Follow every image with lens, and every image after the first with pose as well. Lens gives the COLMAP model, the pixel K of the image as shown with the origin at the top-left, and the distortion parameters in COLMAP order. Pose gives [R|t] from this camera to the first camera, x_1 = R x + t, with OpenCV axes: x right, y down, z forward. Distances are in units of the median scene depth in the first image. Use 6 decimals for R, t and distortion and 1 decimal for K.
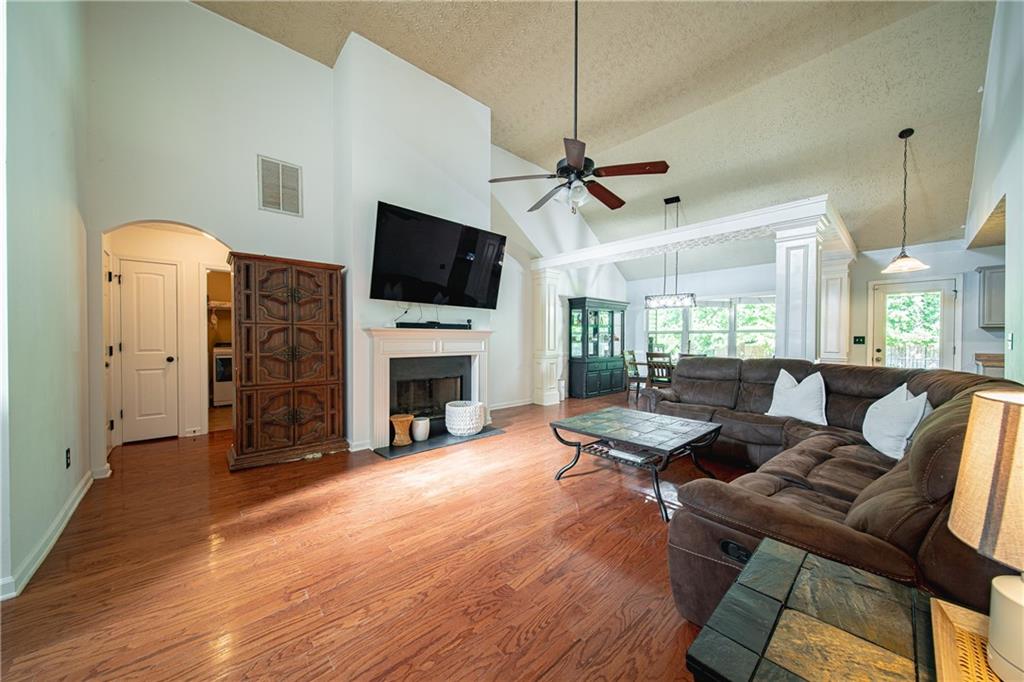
lens RADIAL K [[358.7, 0, 510.4], [0, 358.7, 342.3], [0, 0, 1]] dist [-0.000881, -0.000466]
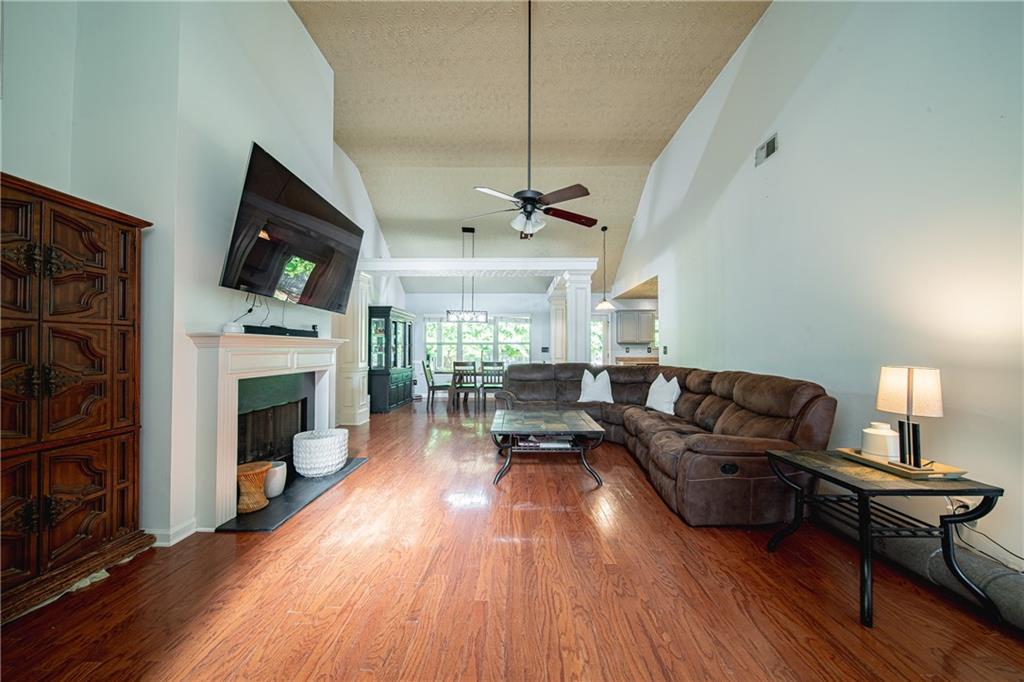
lens RADIAL K [[358.7, 0, 510.4], [0, 358.7, 342.3], [0, 0, 1]] dist [-0.000881, -0.000466]
pose [[0.681109, 0.012742, 0.732071, -0.504685], [0.009145, 0.999623, -0.025907, -0.002639], [-0.732125, 0.024340, 0.680736, 0.202420]]
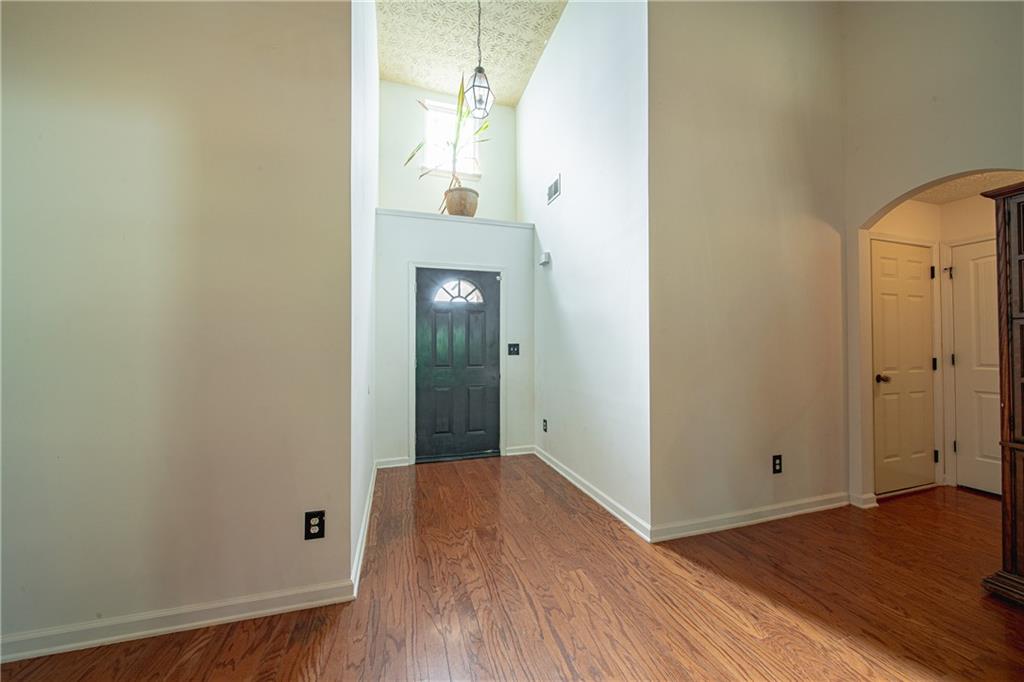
lens RADIAL K [[358.7, 0, 510.4], [0, 358.7, 342.3], [0, 0, 1]] dist [-0.000881, -0.000466]
pose [[-0.426745, -0.017340, -0.904206, 0.027694], [-0.007958, 0.999849, -0.015419, -0.005203], [0.904337, 0.000615, -0.426819, 0.493170]]
